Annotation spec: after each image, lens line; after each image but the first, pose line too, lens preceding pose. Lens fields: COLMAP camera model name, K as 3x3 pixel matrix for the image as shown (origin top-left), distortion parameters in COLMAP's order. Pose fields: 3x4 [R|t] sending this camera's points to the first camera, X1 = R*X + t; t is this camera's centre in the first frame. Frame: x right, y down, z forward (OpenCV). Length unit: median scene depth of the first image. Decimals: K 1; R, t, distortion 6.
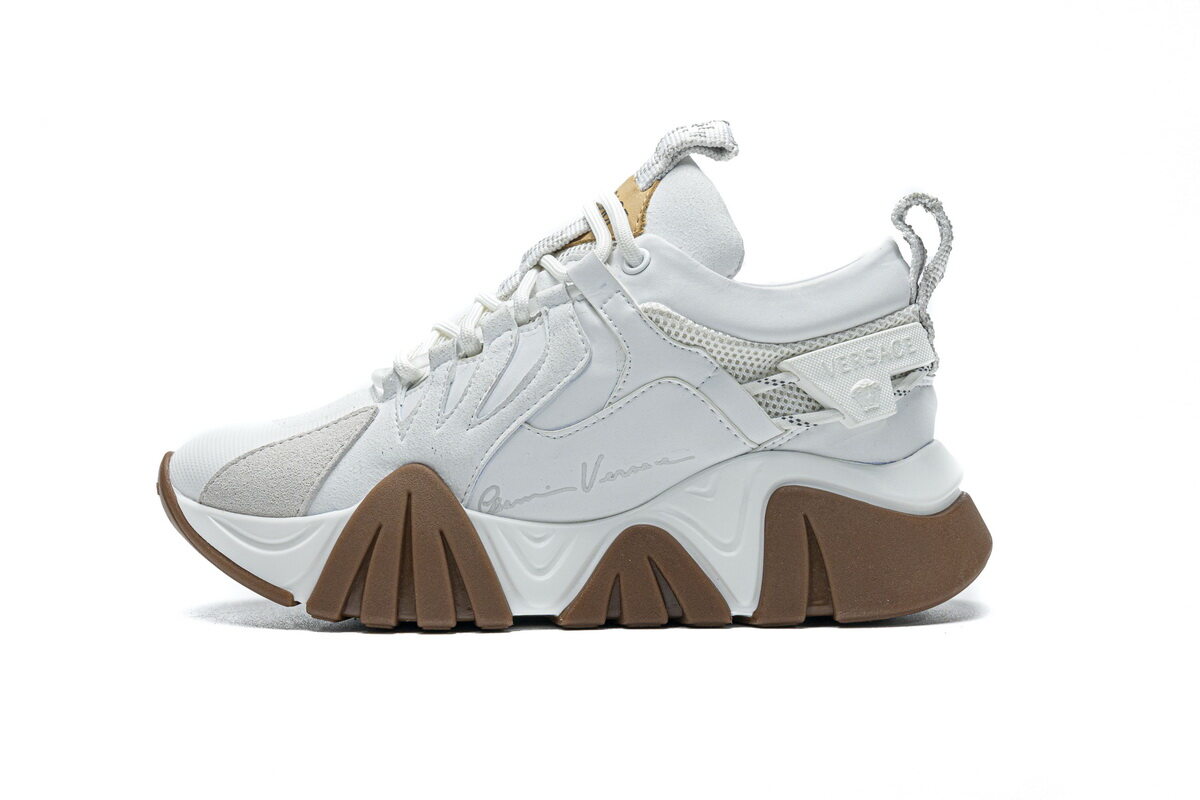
lens RADIAL K [[2368.5, 0, 596.7], [0, 2368.5, 394.8], [0, 0, 1]] dist [0.026030, 0.000000]
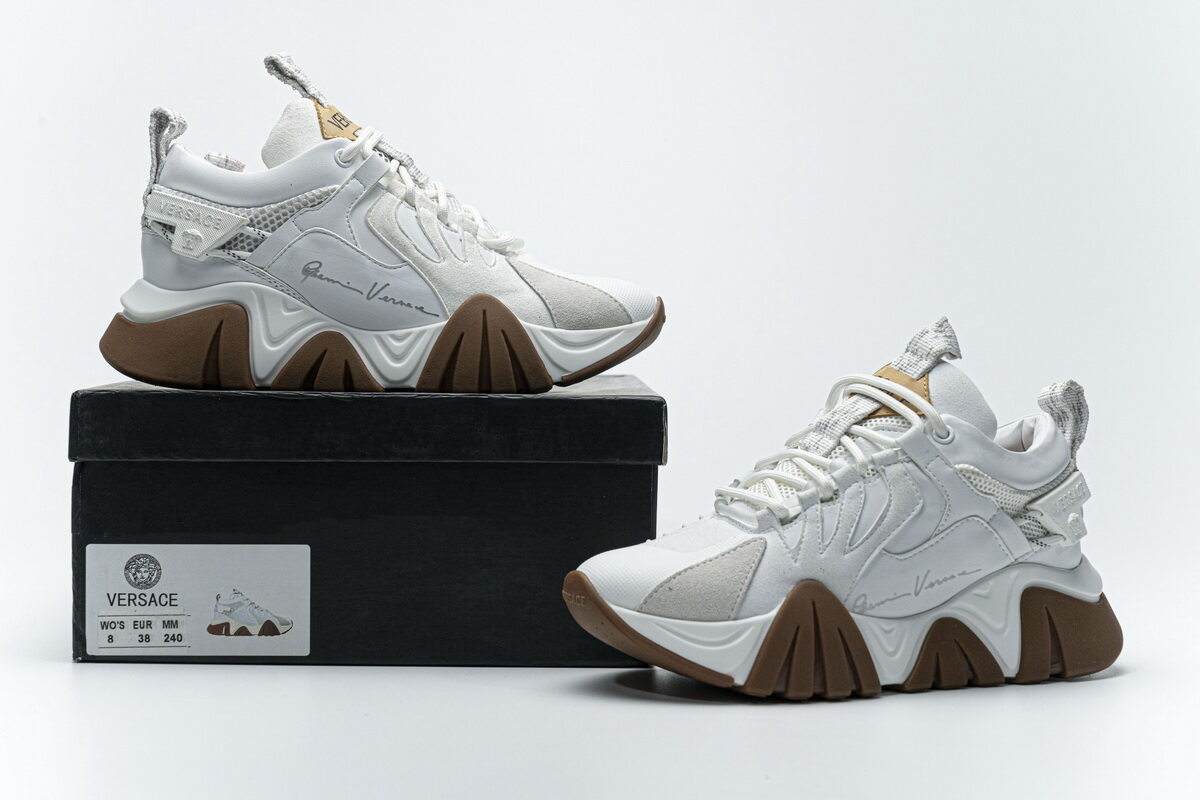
lens RADIAL K [[2212.0, 0, 602.5], [0, 2212.0, 403.7], [0, 0, 1]] dist [0.042933, 0.000000]
pose [[0.903503, 0.001032, 0.428580, -0.748986], [-0.006320, 0.999920, 0.010917, -0.088646], [-0.428535, -0.012573, 0.903438, -0.125716]]
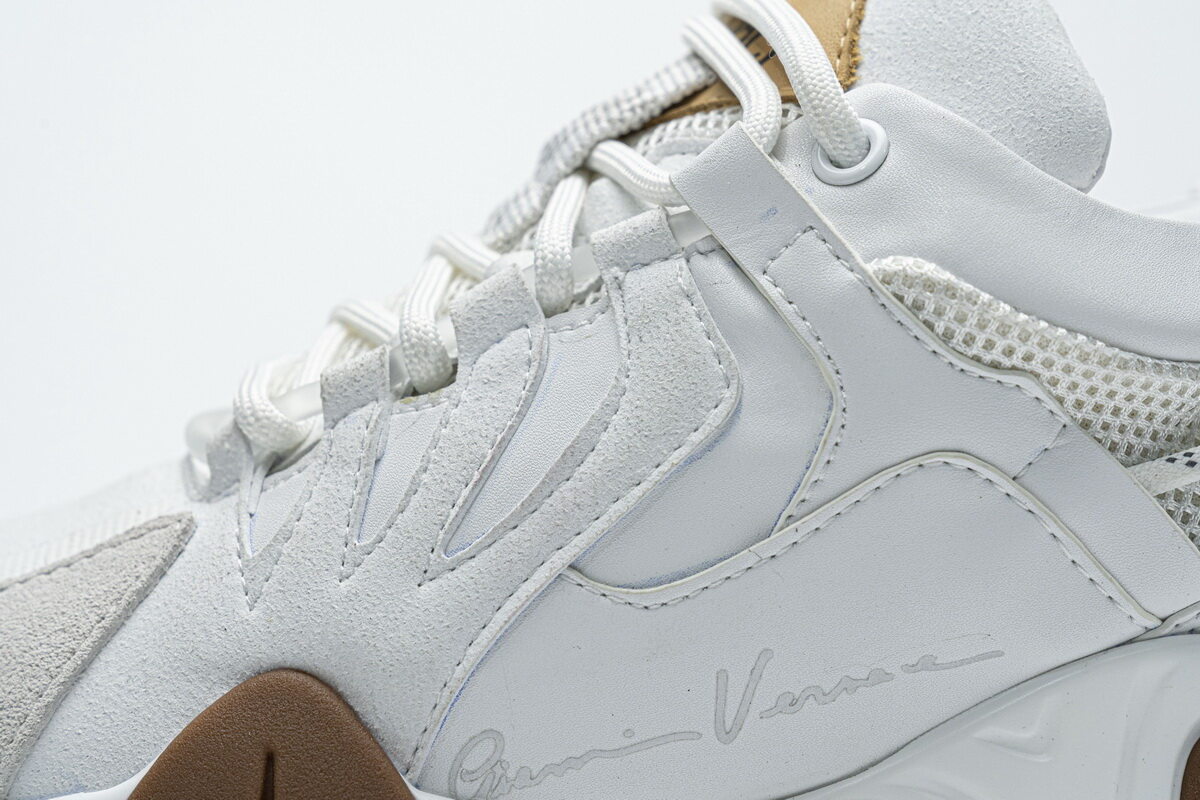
lens RADIAL K [[2368.5, 0, 600.2], [0, 2368.5, 400.8], [0, 0, 1]] dist [0.026030, 0.000000]
pose [[0.999149, -0.001981, 0.041189, -0.041048], [0.001066, 0.999753, 0.022208, -0.024045], [-0.041223, -0.022145, 0.998905, 0.611606]]
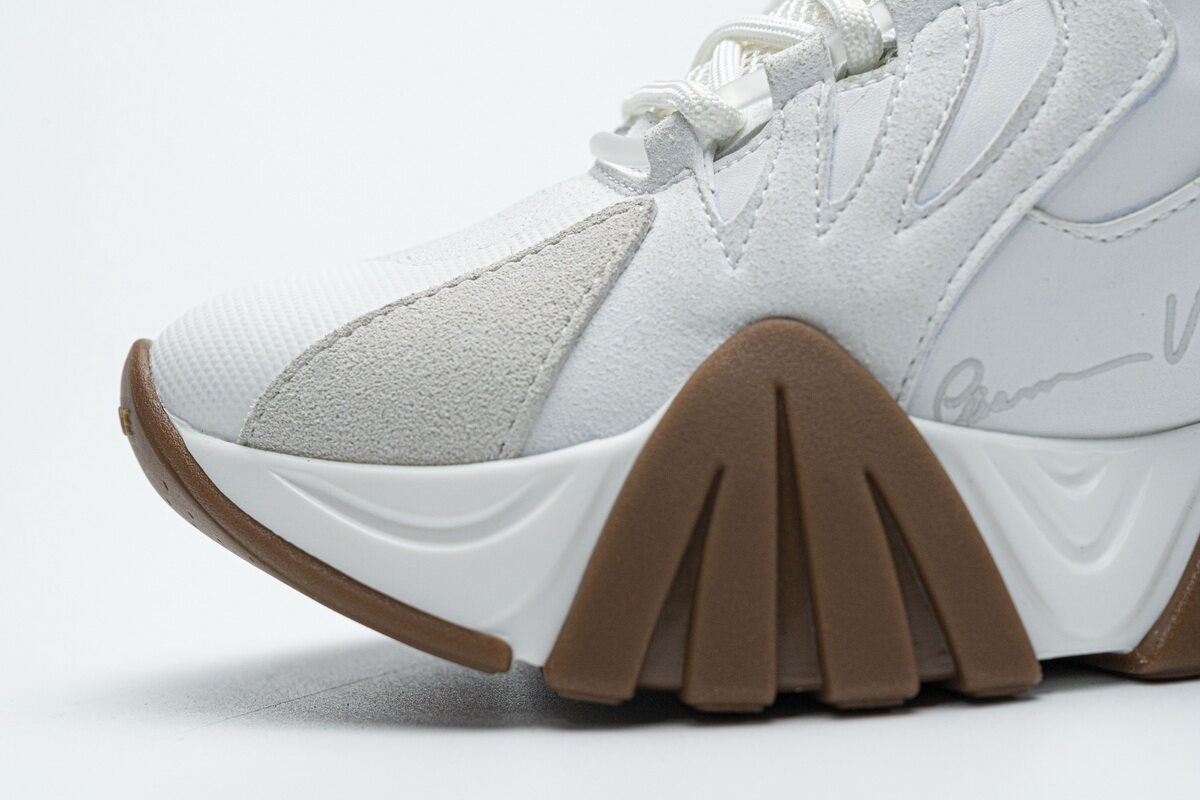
lens RADIAL K [[2368.5, 0, 601.7], [0, 2368.5, 399.8], [0, 0, 1]] dist [0.026030, 0.000000]
pose [[0.989610, -0.055157, 0.132779, -0.165803], [0.053107, 0.998409, 0.018940, 0.033998], [-0.133612, -0.011692, 0.990965, 0.583749]]
